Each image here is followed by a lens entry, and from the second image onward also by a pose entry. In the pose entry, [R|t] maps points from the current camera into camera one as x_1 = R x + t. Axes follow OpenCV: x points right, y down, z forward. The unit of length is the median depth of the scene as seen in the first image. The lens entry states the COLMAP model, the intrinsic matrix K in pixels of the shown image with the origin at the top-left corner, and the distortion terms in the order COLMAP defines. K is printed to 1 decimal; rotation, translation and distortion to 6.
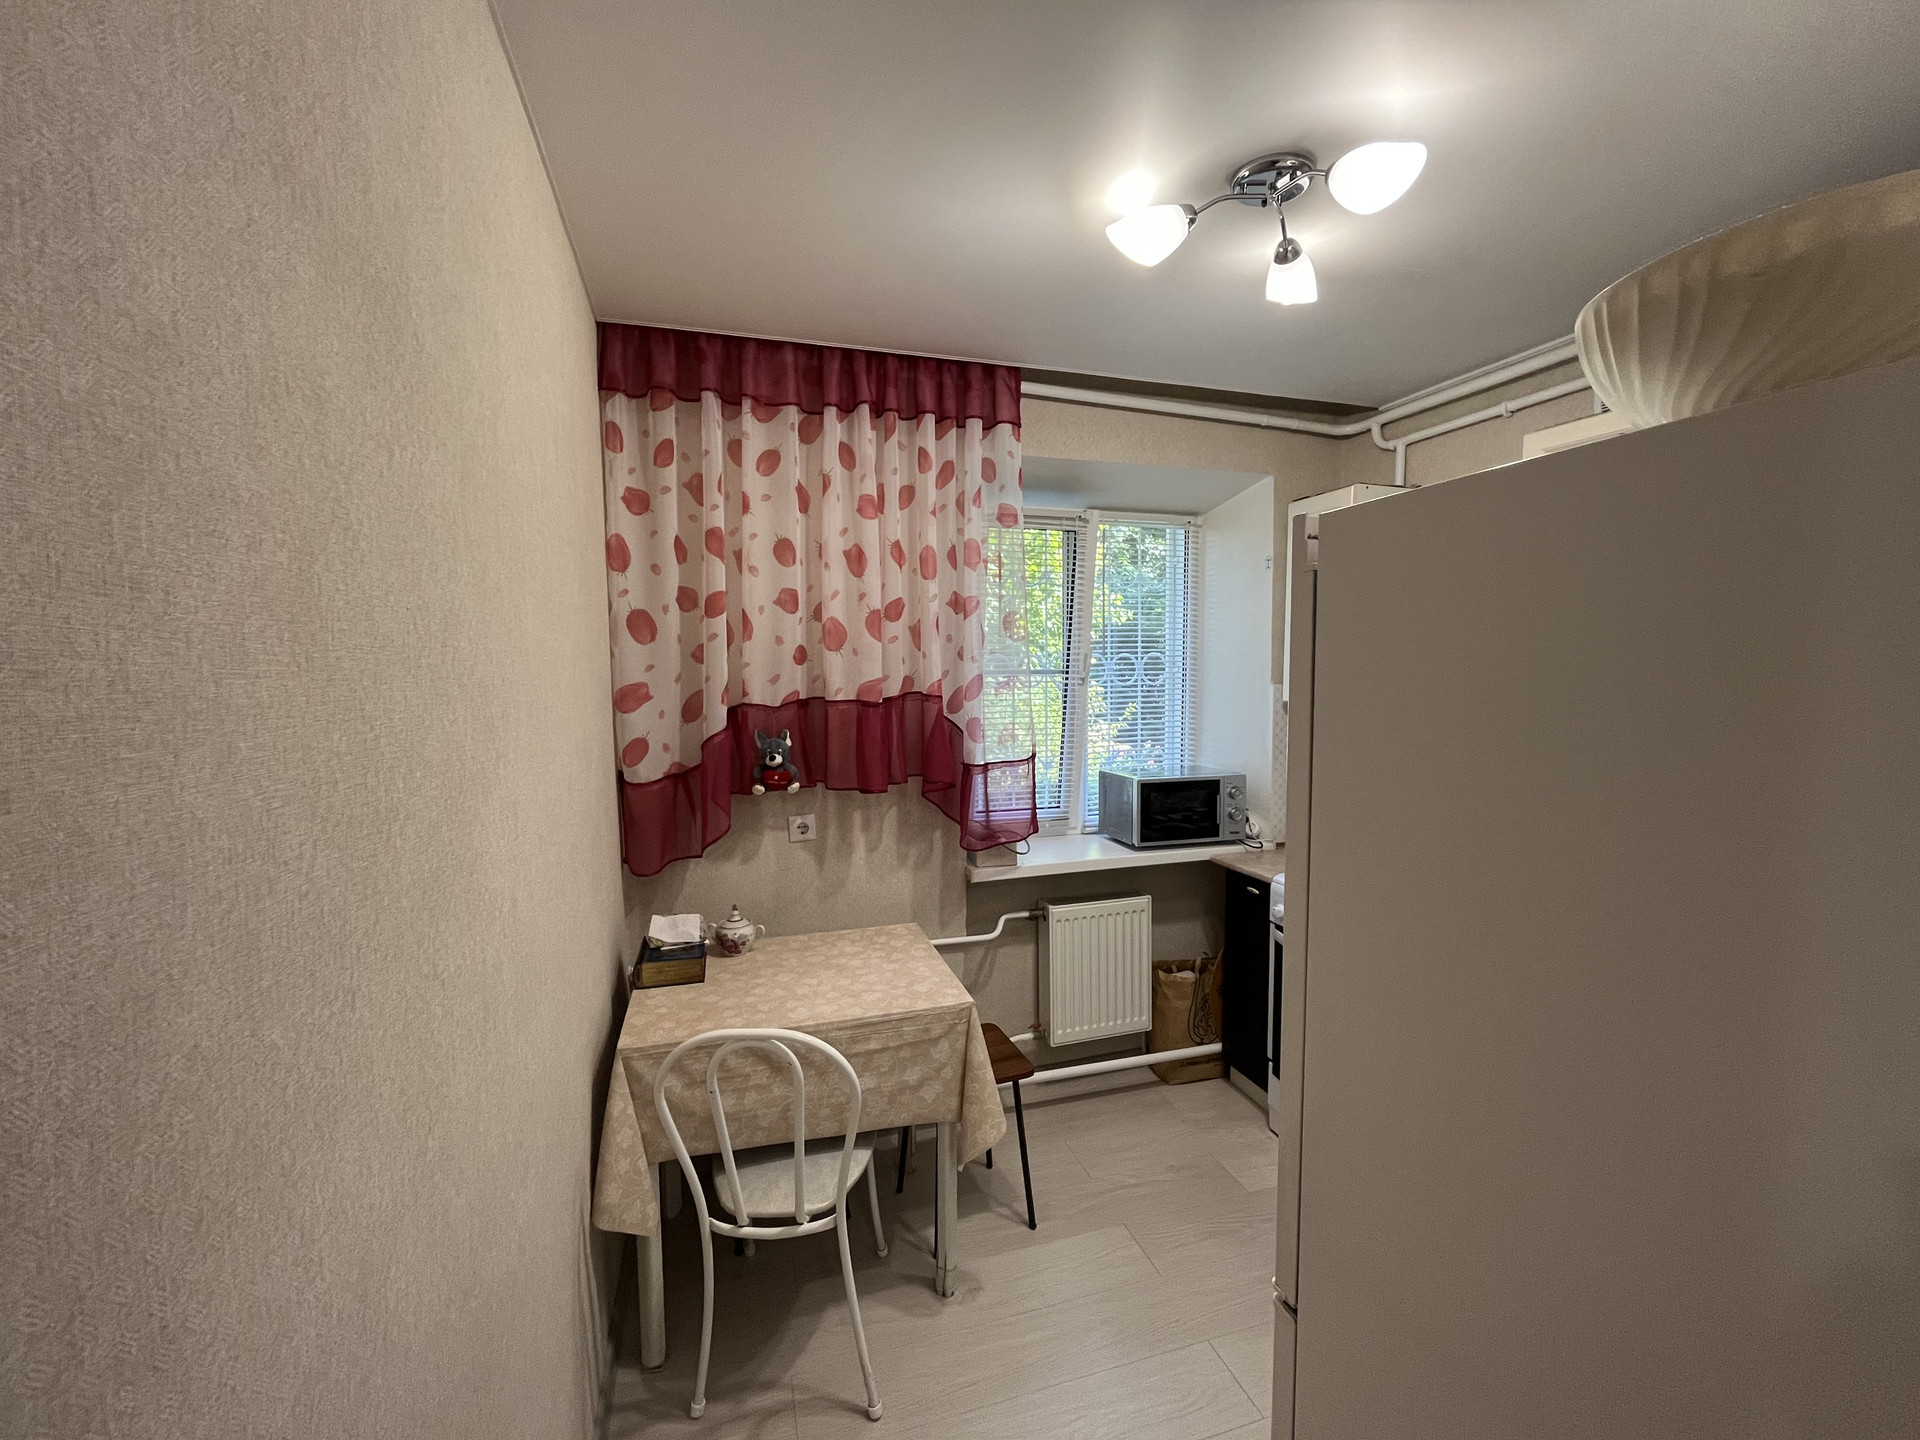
lens RADIAL K [[778.1, 0, 958.3], [0, 778.1, 721.1], [0, 0, 1]] dist [-0.003957, 0.000627]
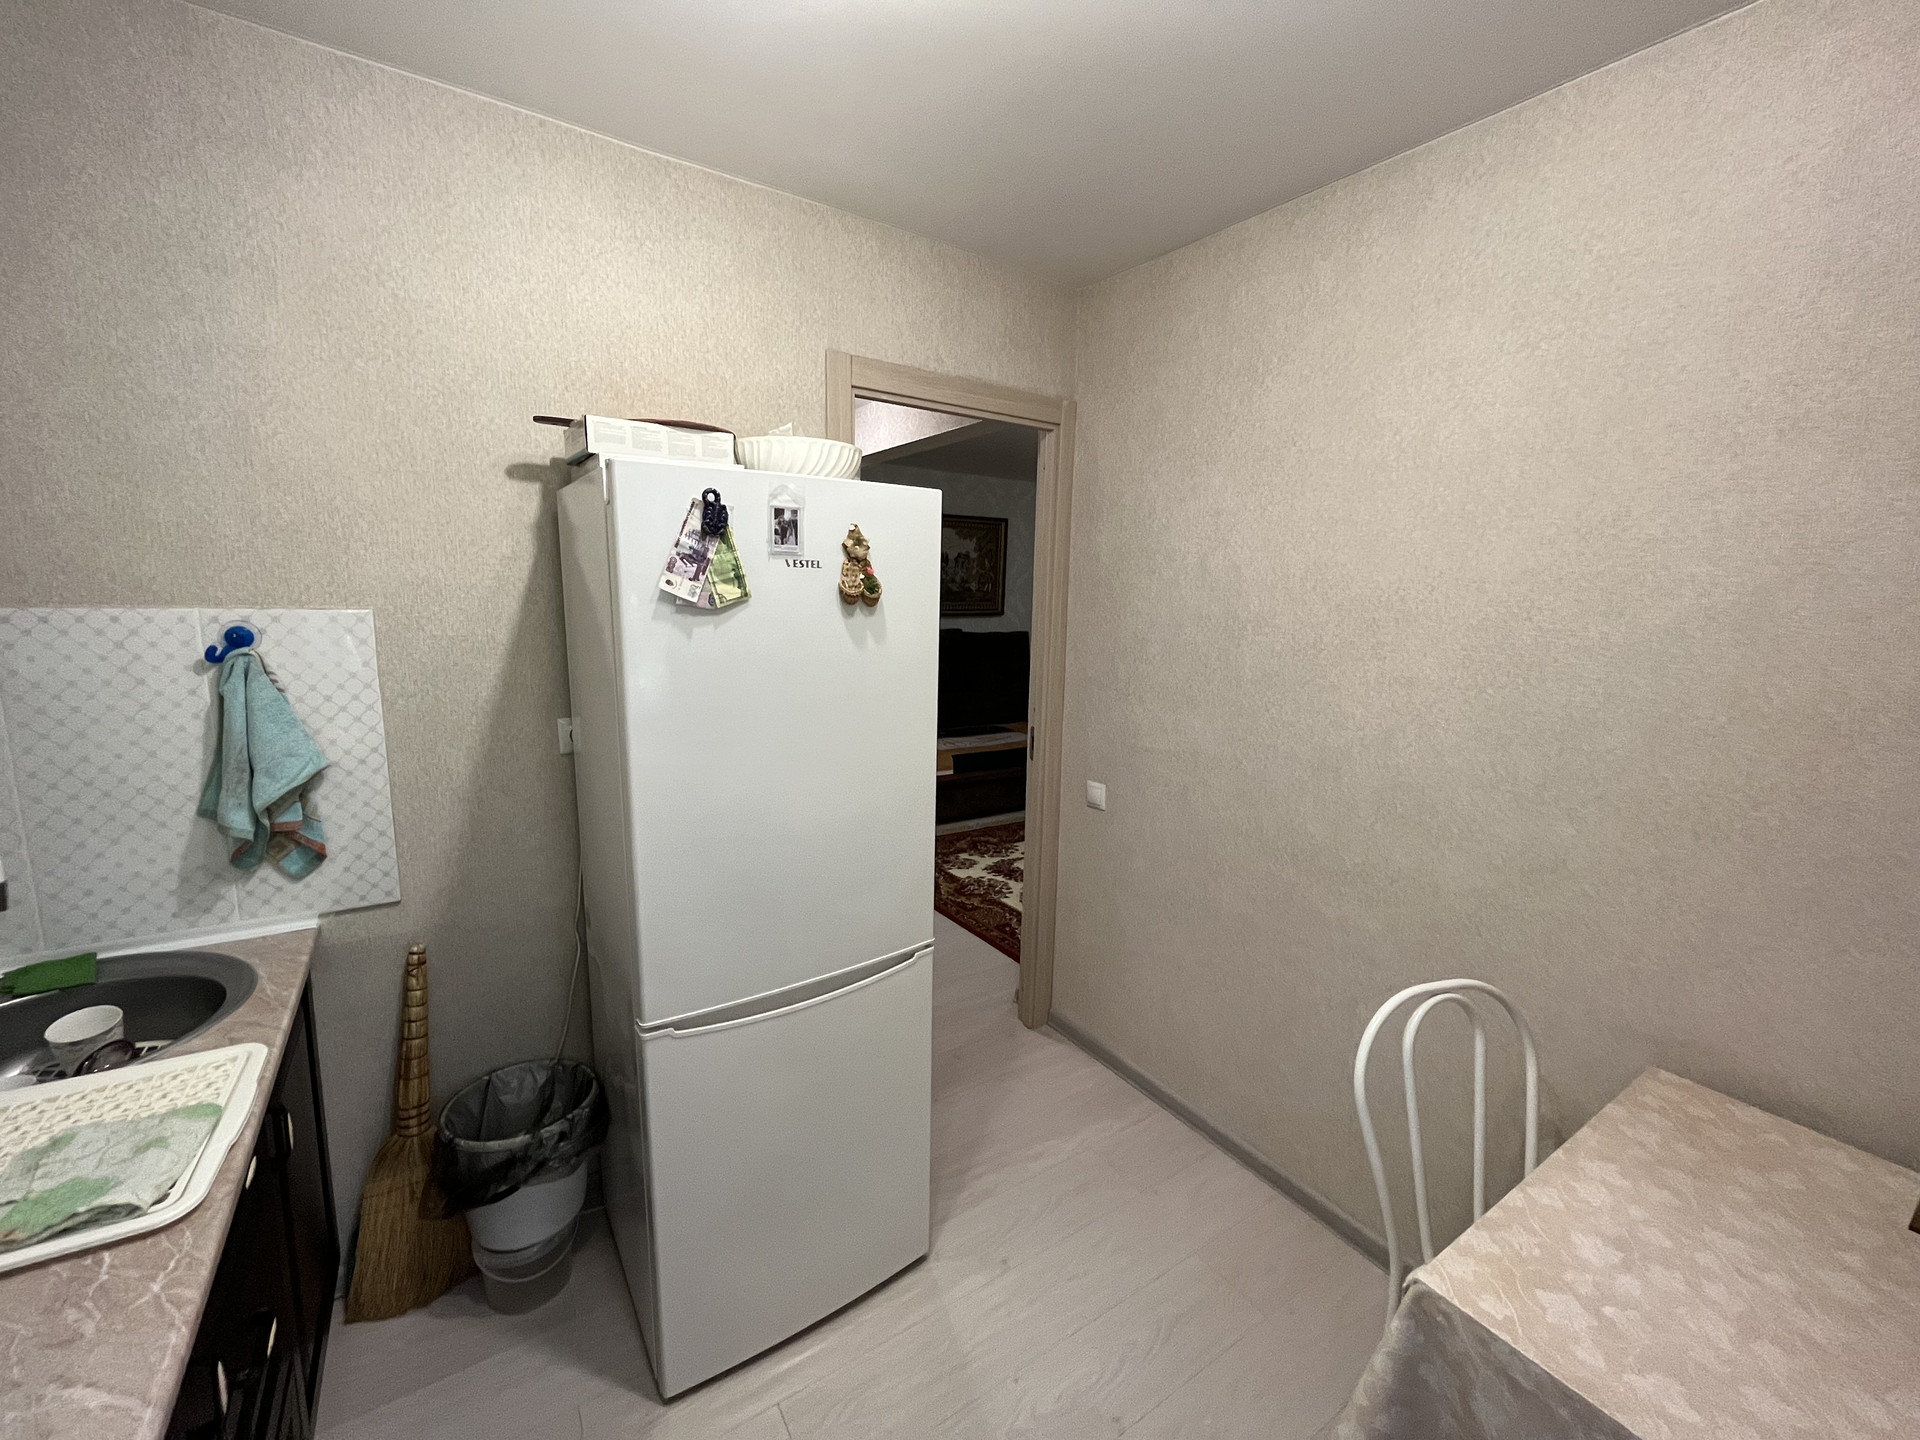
lens RADIAL K [[778.1, 0, 954.9], [0, 778.1, 717.1], [0, 0, 1]] dist [-0.003957, 0.000627]
pose [[-0.959654, 0.031571, -0.279405, 0.347890], [-0.036081, 0.971636, 0.233712, -0.072478], [0.278858, 0.234364, -0.931296, 1.058401]]
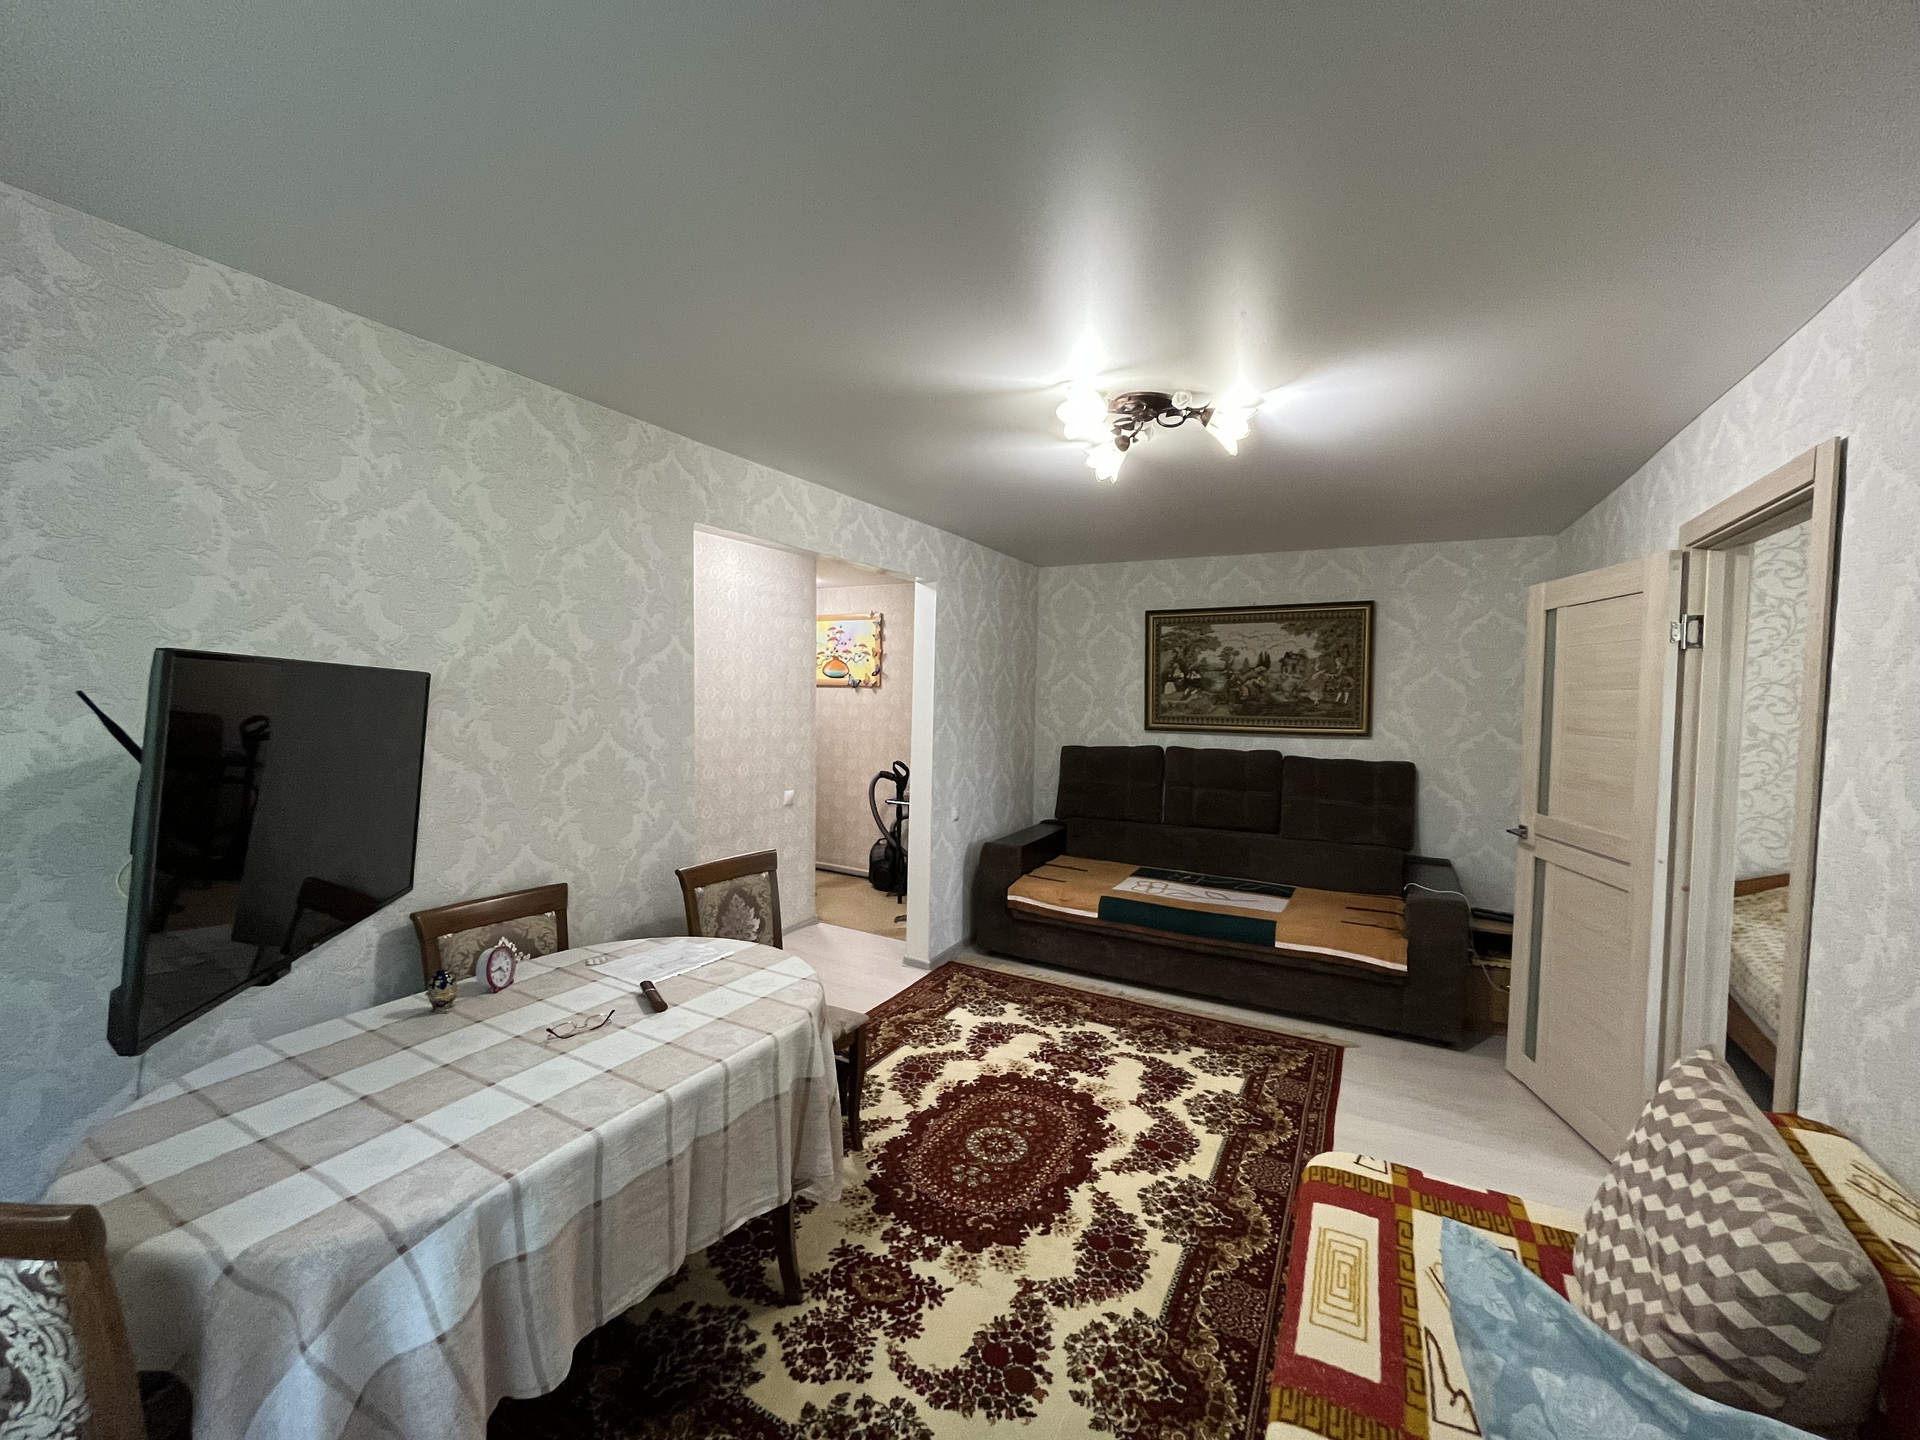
lens RADIAL K [[778.1, 0, 954.3], [0, 778.1, 718.0], [0, 0, 1]] dist [-0.003957, 0.000627]
pose [[-0.689353, -0.030649, 0.723777, -1.325692], [0.040901, 0.995864, 0.081126, -0.027053], [-0.723270, 0.085527, -0.685249, 0.486633]]
